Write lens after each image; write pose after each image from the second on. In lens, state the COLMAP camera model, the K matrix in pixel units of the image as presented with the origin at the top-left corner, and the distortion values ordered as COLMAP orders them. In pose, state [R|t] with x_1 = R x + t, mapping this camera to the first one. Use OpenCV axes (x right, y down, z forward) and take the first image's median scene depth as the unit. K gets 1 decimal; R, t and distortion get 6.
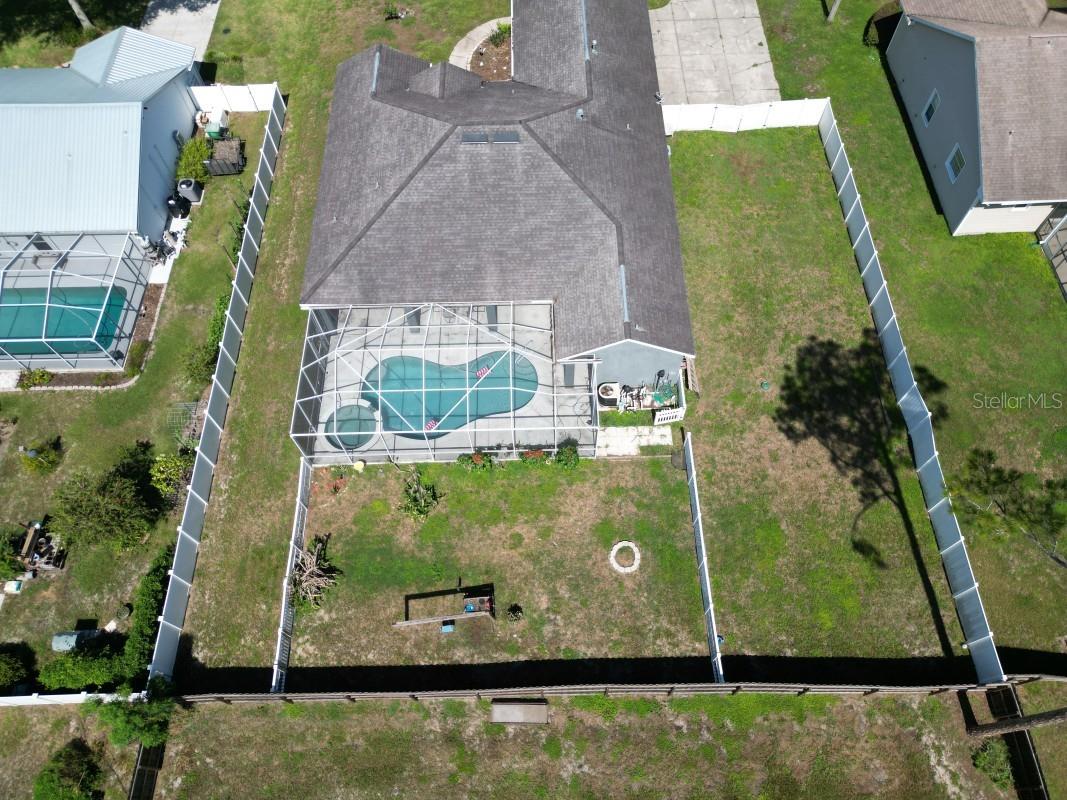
lens RADIAL K [[748.2, 0, 533.5], [0, 748.2, 400.0], [0, 0, 1]] dist [0.097933, -0.132692]
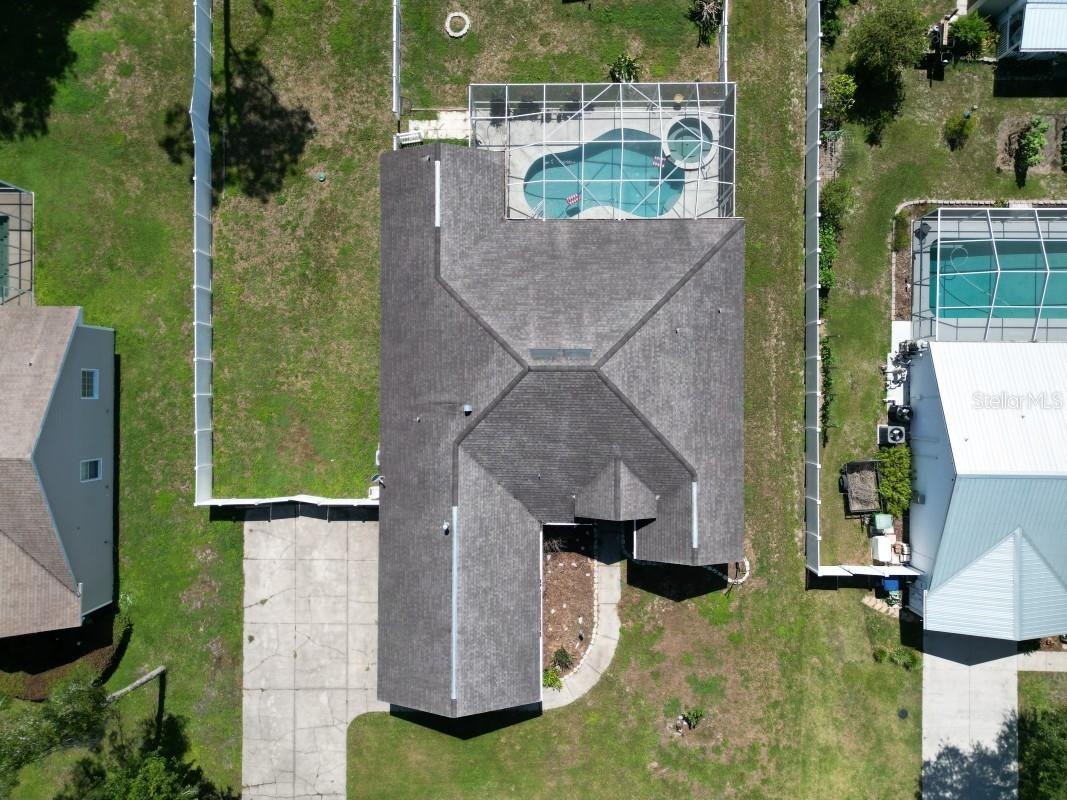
lens RADIAL K [[748.2, 0, 533.5], [0, 748.2, 400.0], [0, 0, 1]] dist [0.097933, -0.132692]
pose [[-0.998912, -0.018762, 0.042692, -0.062324], [0.037264, -0.871548, 0.488891, -0.845963], [0.028036, 0.489950, 0.871299, 0.187828]]
